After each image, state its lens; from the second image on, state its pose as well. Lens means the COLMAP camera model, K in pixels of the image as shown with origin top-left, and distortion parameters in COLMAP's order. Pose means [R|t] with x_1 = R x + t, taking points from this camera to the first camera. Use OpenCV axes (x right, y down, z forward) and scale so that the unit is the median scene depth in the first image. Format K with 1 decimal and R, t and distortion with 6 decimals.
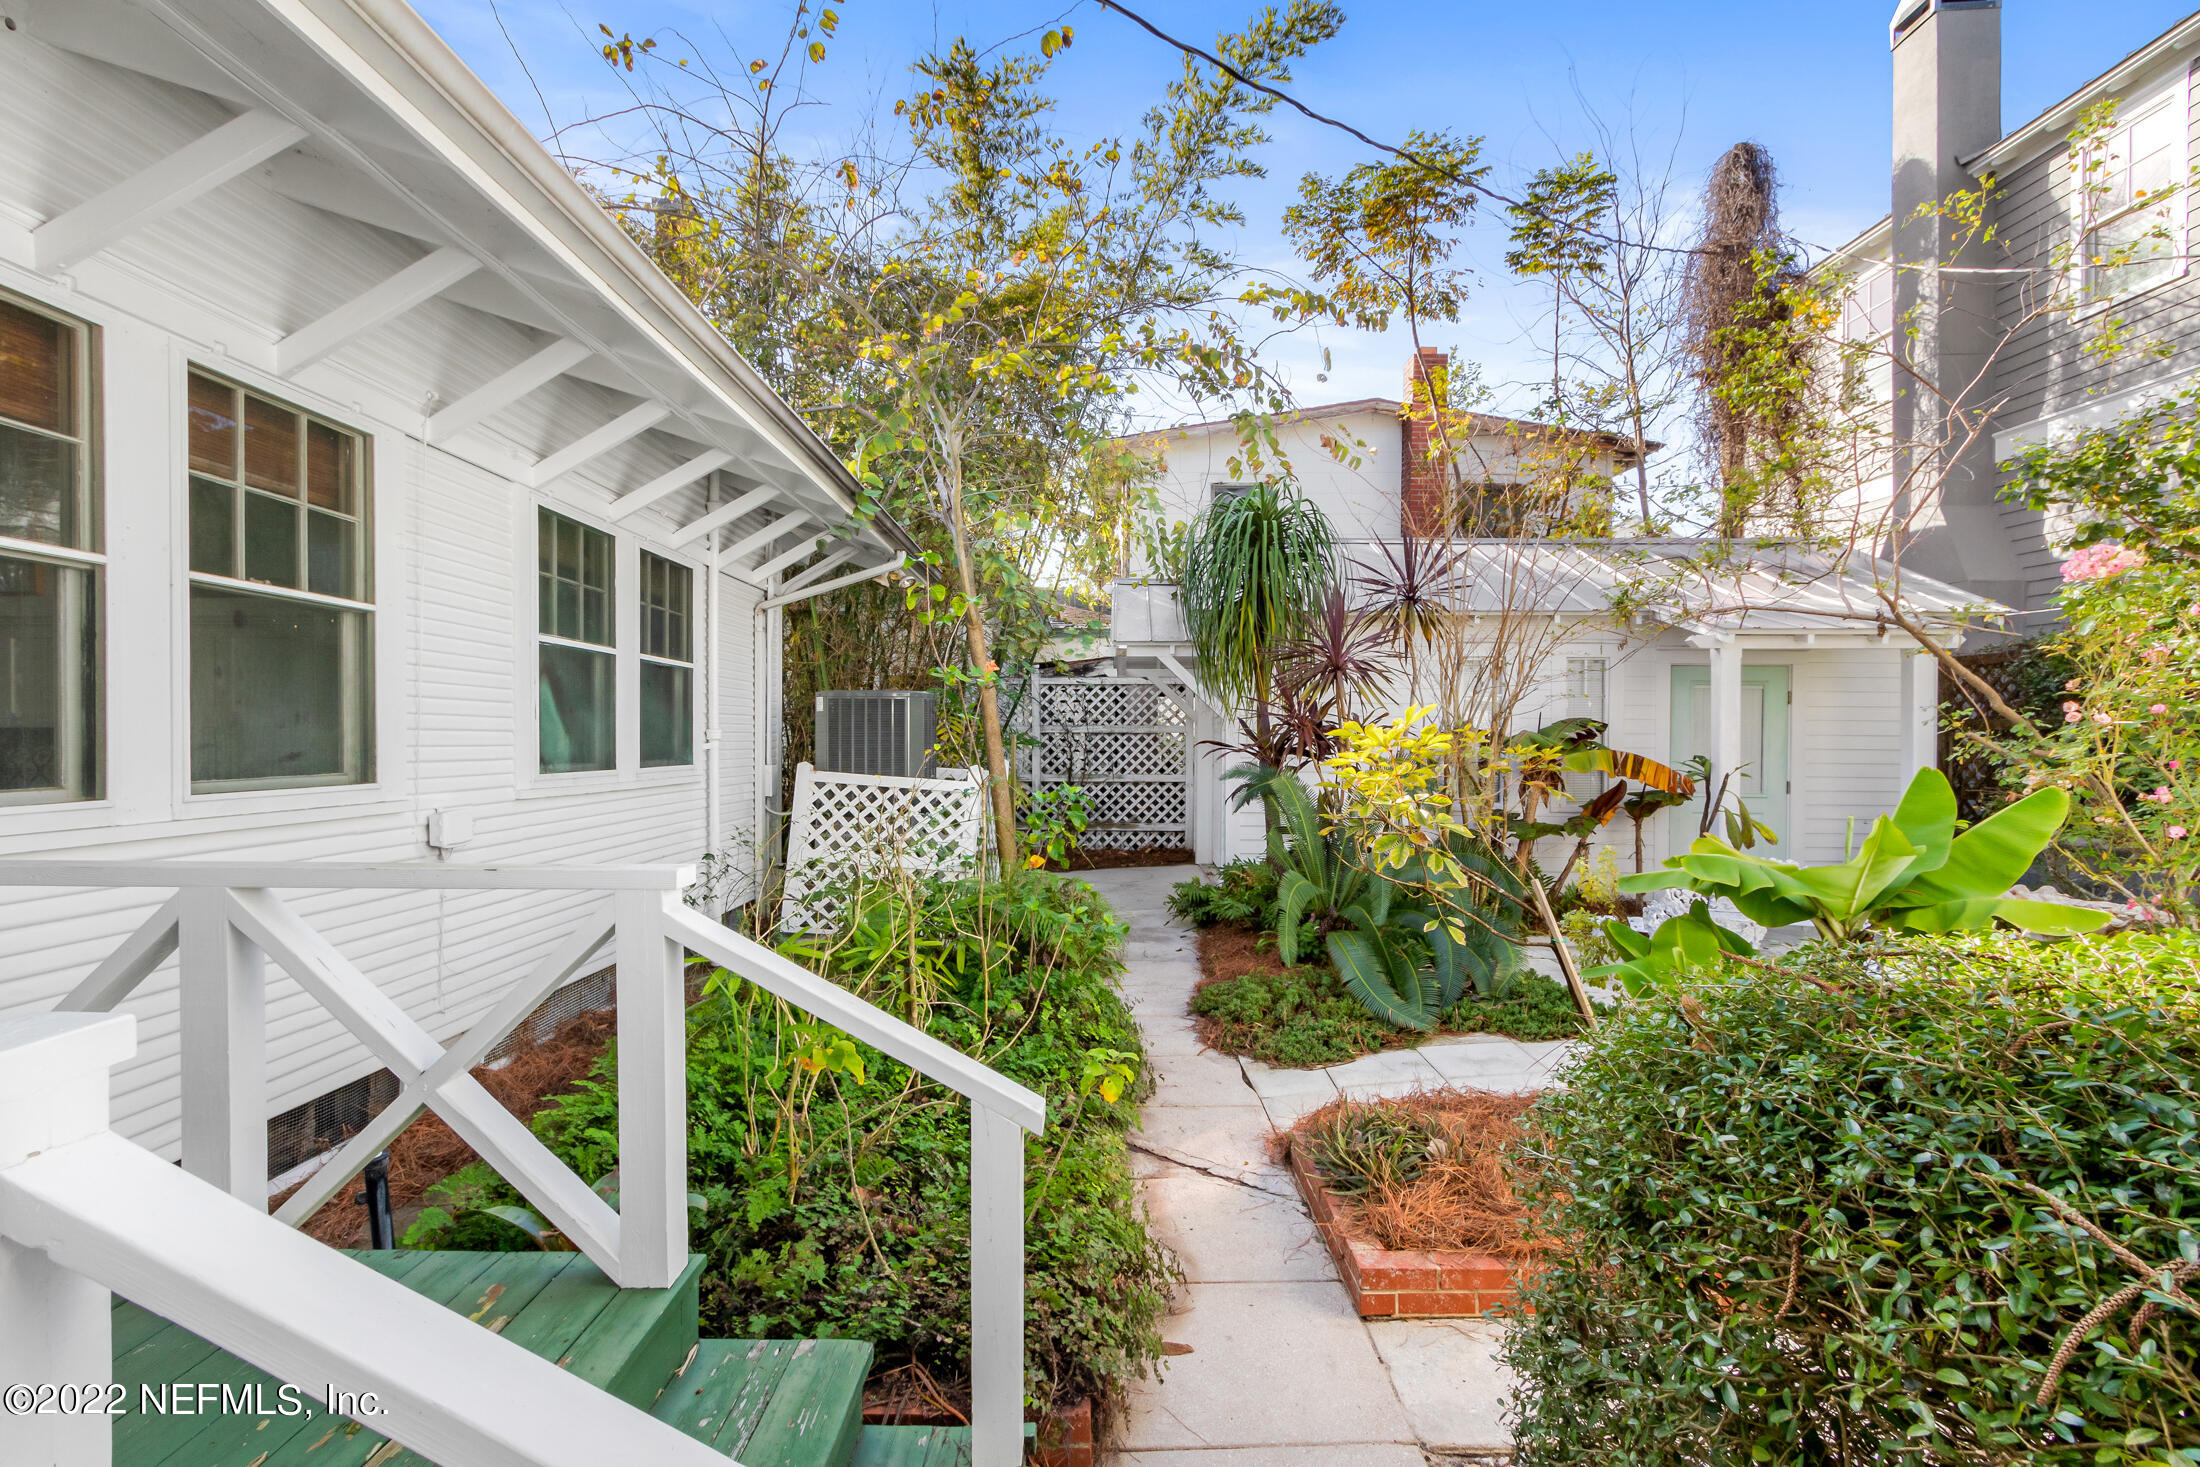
lens RADIAL K [[1058.4, 0, 1104.3], [0, 1058.4, 760.7], [0, 0, 1]] dist [0.000269, -0.001494]
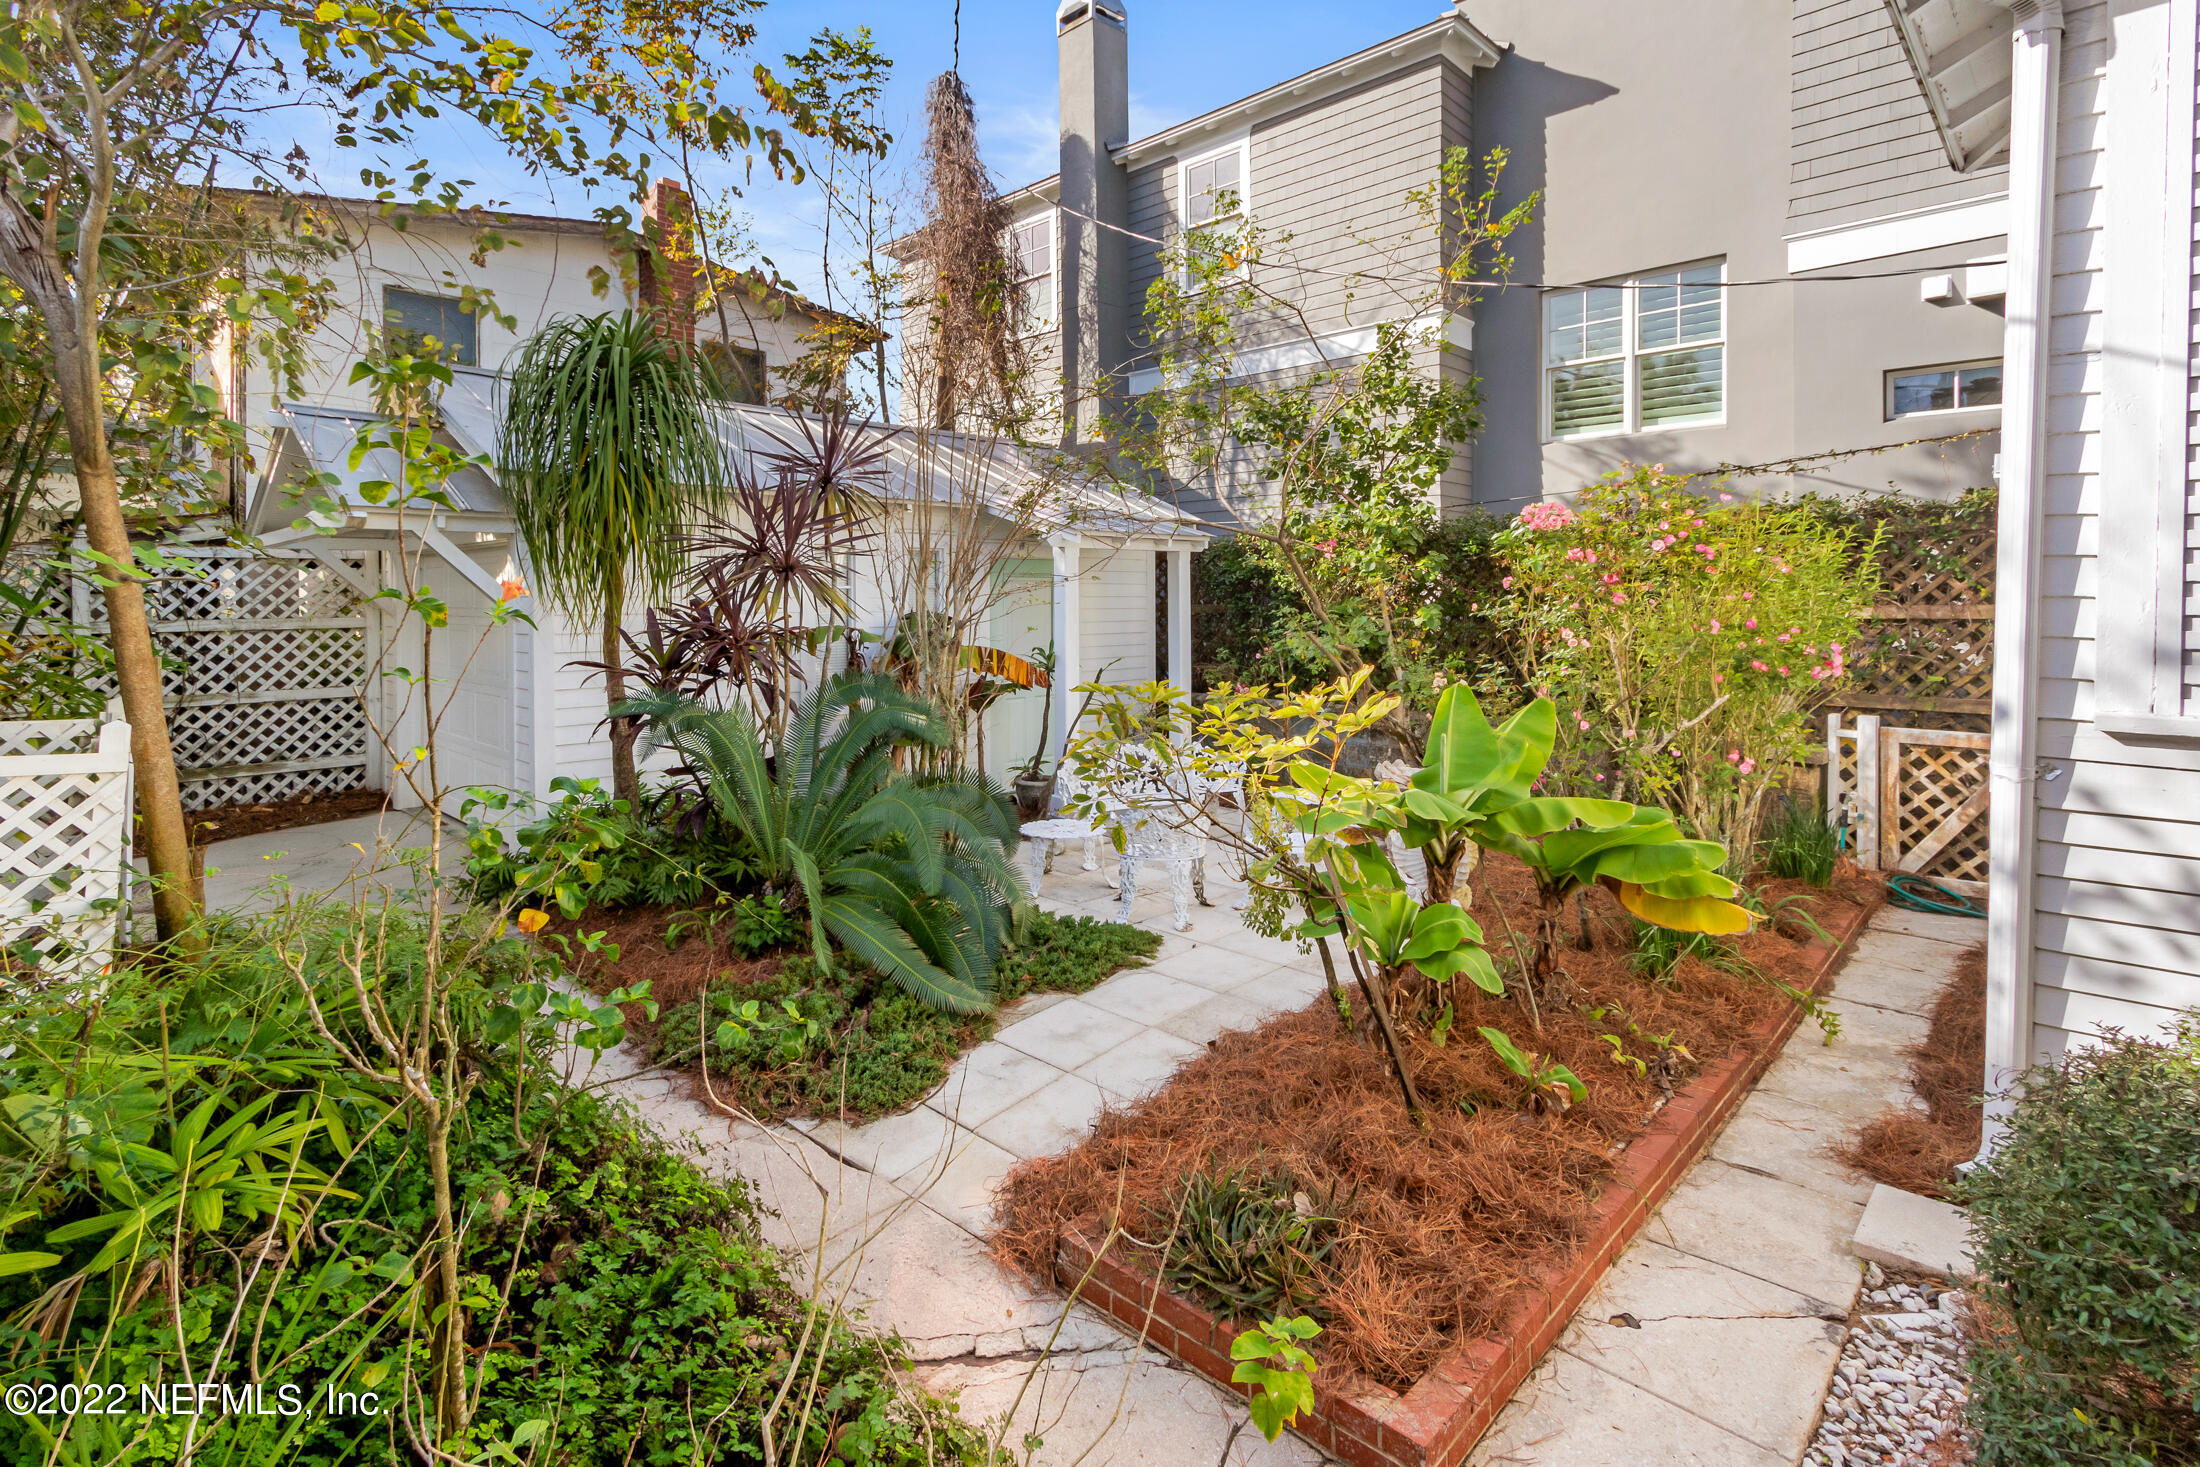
lens RADIAL K [[1068.9, 0, 1098.7], [0, 1068.9, 618.6], [0, 0, 1]] dist [0.002135, 0.000076]
pose [[0.695864, -0.020052, 0.717893, -0.097258], [0.024594, 0.999689, 0.004083, -0.023061], [-0.717752, 0.014815, 0.696141, 0.140736]]
